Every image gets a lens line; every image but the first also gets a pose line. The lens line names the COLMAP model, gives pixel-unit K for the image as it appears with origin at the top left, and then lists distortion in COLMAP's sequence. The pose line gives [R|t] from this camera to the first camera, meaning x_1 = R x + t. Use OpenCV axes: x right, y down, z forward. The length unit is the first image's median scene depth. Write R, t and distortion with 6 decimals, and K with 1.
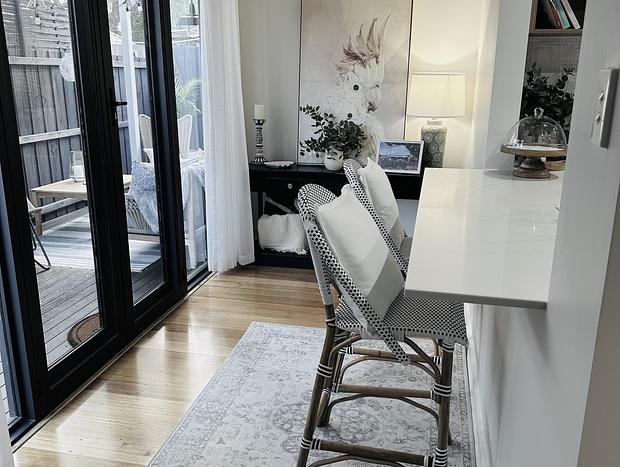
lens RADIAL K [[574.1, 0, 310.0], [0, 574.1, 233.5], [0, 0, 1]] dist [0.195744, -0.412263]
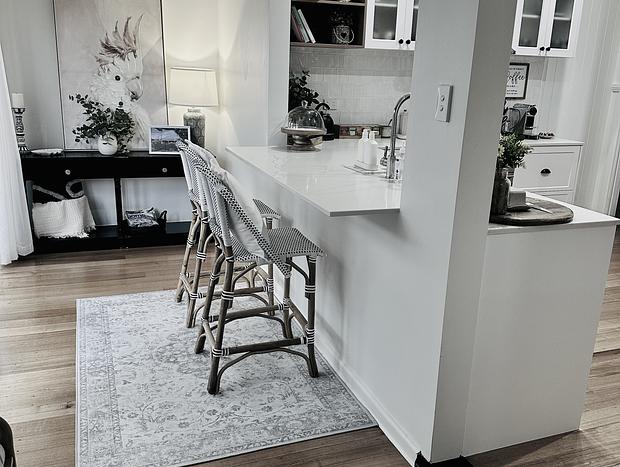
lens RADIAL K [[574.1, 0, 310.0], [0, 574.1, 233.5], [0, 0, 1]] dist [0.195744, -0.412263]
pose [[0.834637, -0.127552, 0.535828, -0.248884], [0.115714, 0.991712, 0.055831, 0.018006], [-0.538508, 0.015404, 0.842479, -0.117645]]
